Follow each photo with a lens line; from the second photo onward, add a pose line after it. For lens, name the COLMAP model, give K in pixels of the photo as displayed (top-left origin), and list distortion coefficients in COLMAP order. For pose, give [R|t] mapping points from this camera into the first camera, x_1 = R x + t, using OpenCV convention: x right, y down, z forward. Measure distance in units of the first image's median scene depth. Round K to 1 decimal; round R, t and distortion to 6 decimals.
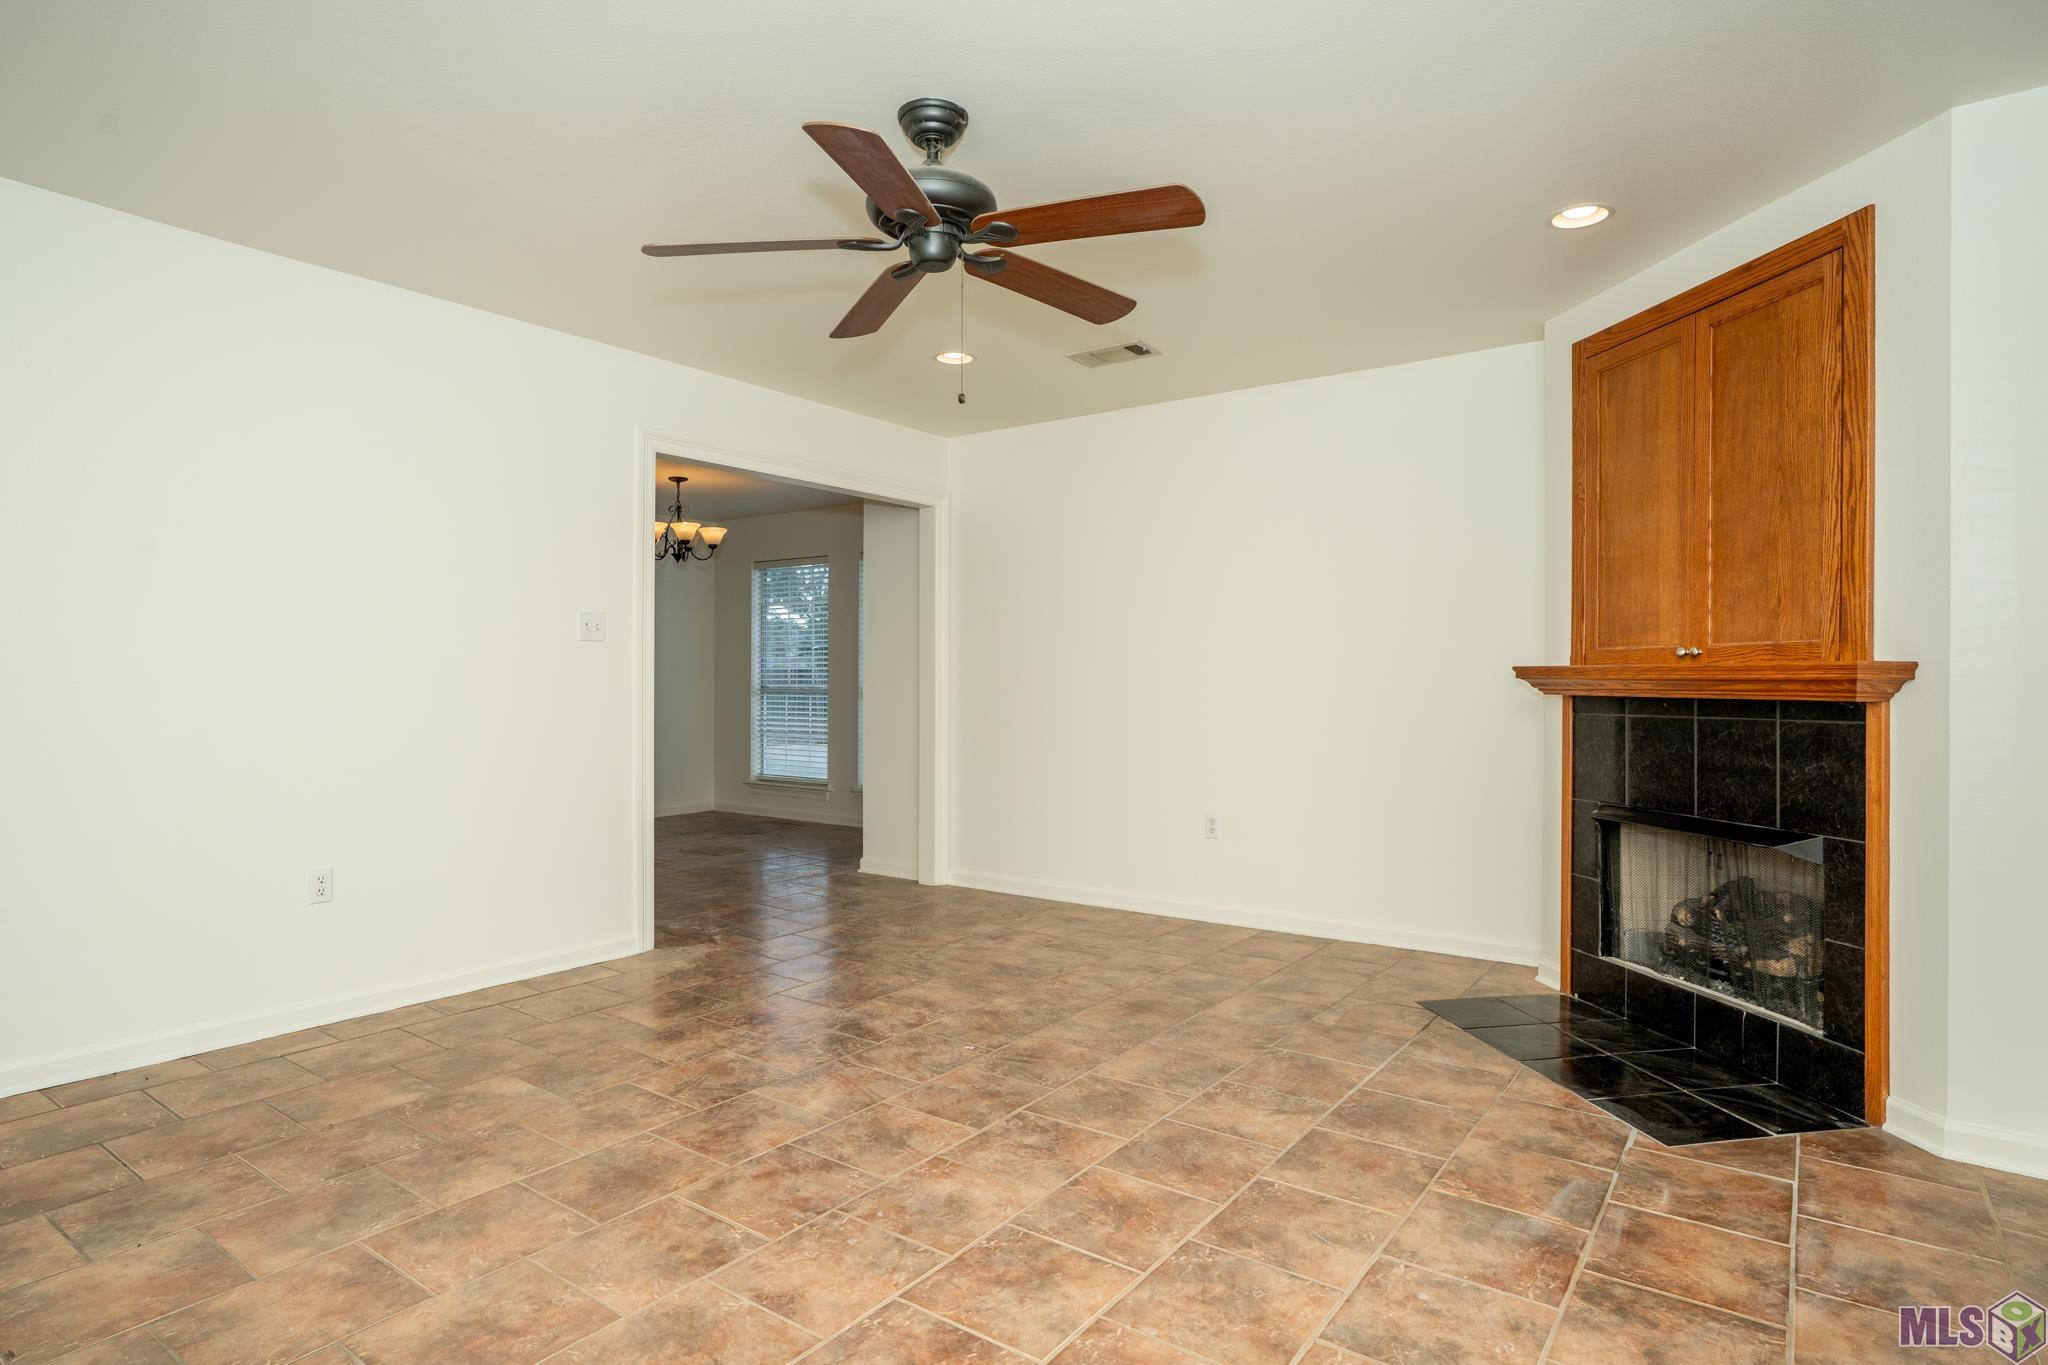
lens RADIAL K [[1107.5, 0, 1024.7], [0, 1107.5, 681.6], [0, 0, 1]] dist [-0.005470, 0.001685]
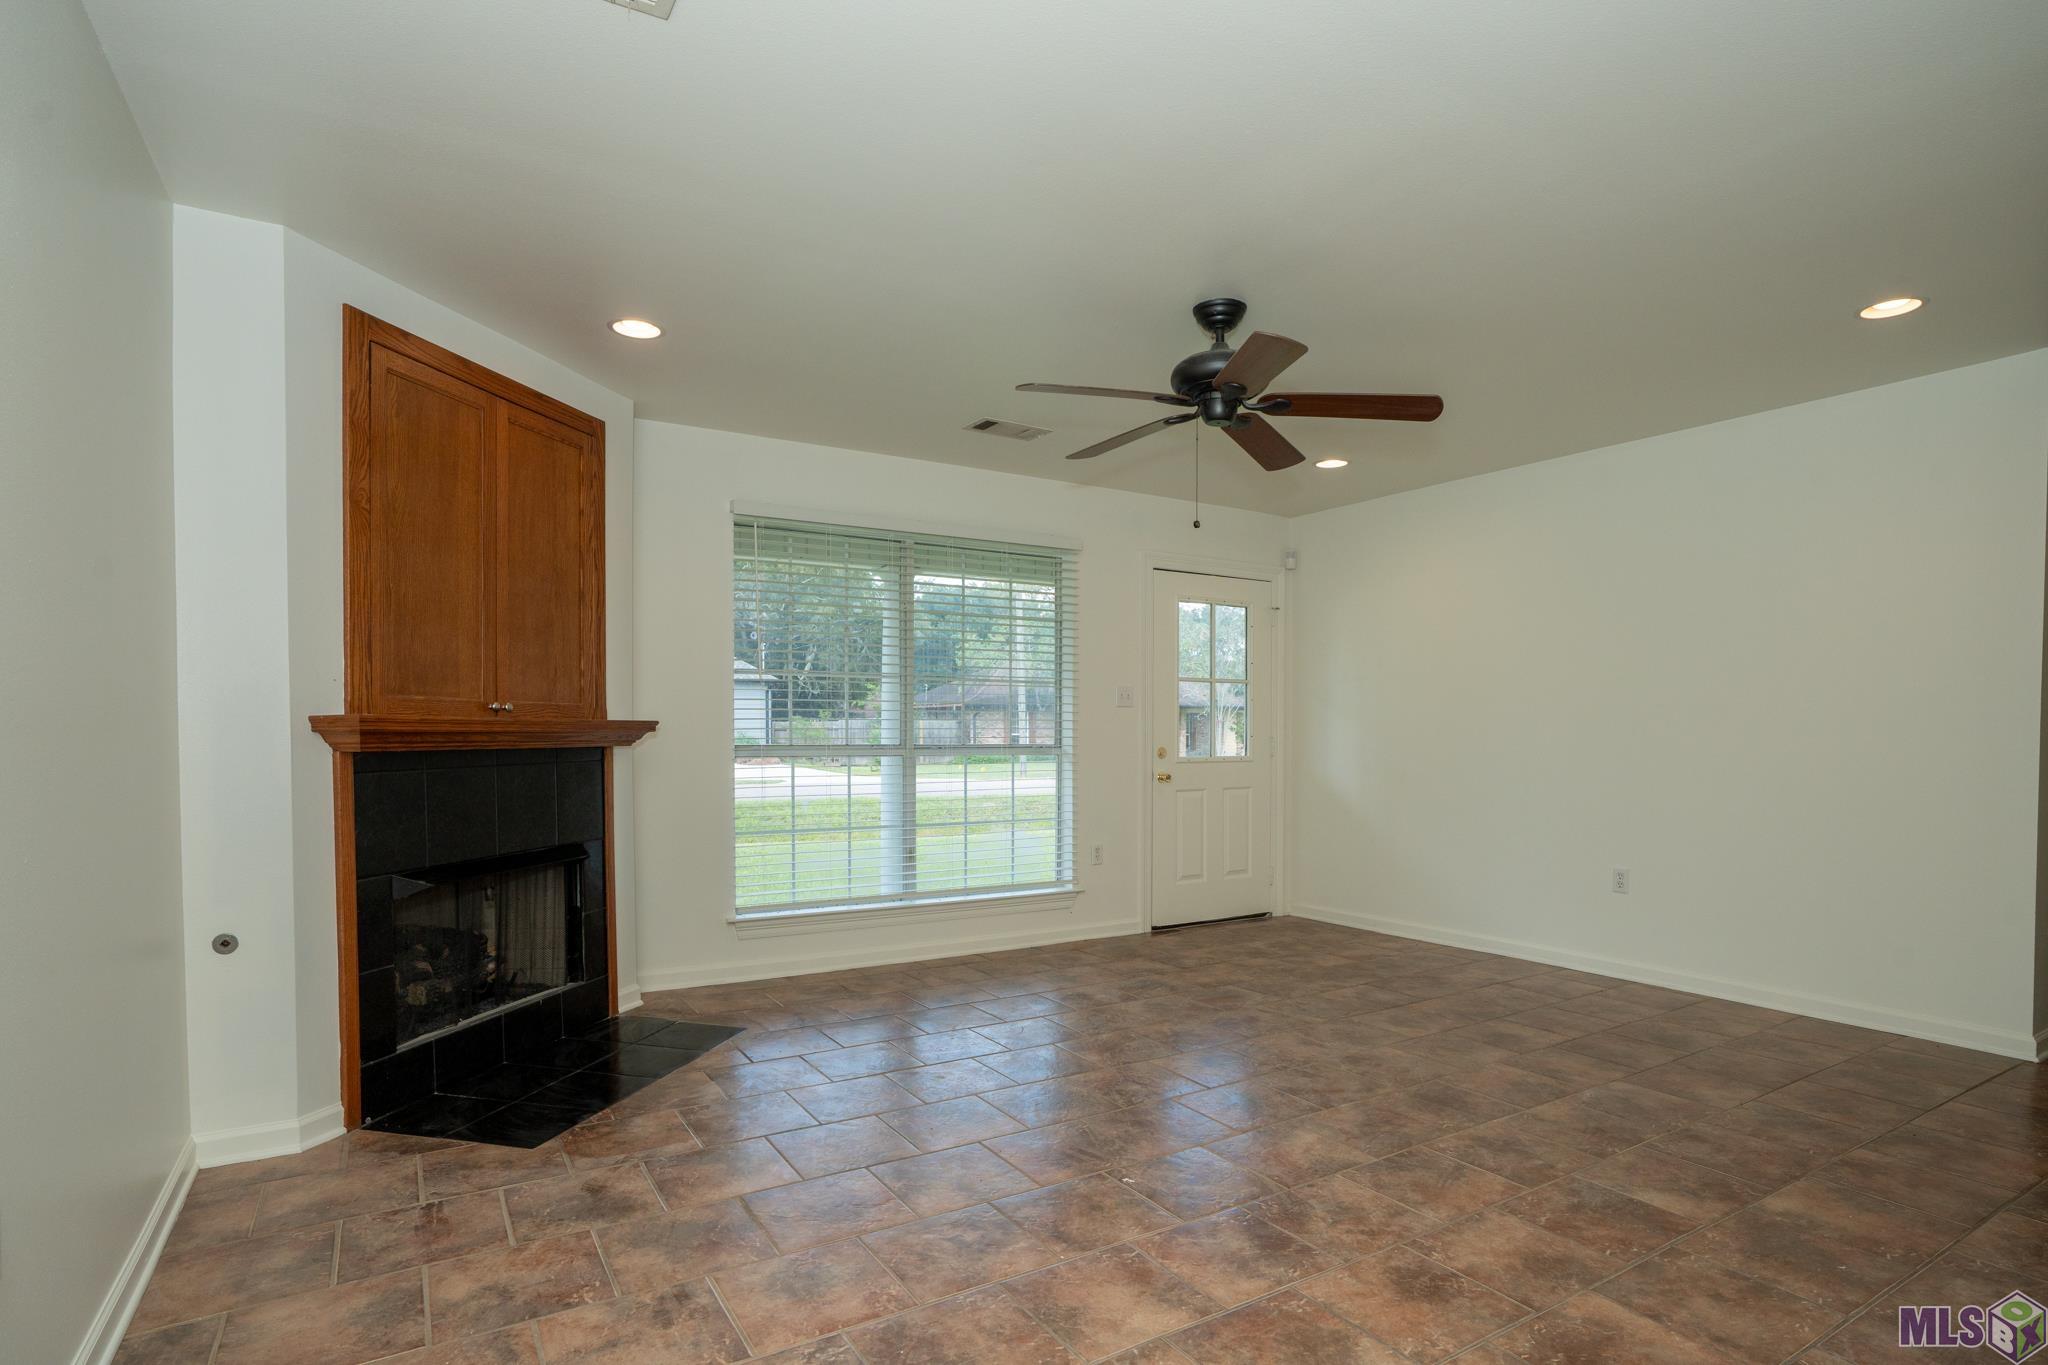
lens RADIAL K [[1020.5, 0, 1028.0], [0, 1020.5, 743.1], [0, 0, 1]] dist [0.000150, 0.000355]
pose [[-0.923670, -0.009696, 0.383066, -0.293034], [-0.006026, 0.999924, 0.010779, -0.005077], [-0.383141, 0.007648, -0.923658, 1.881973]]
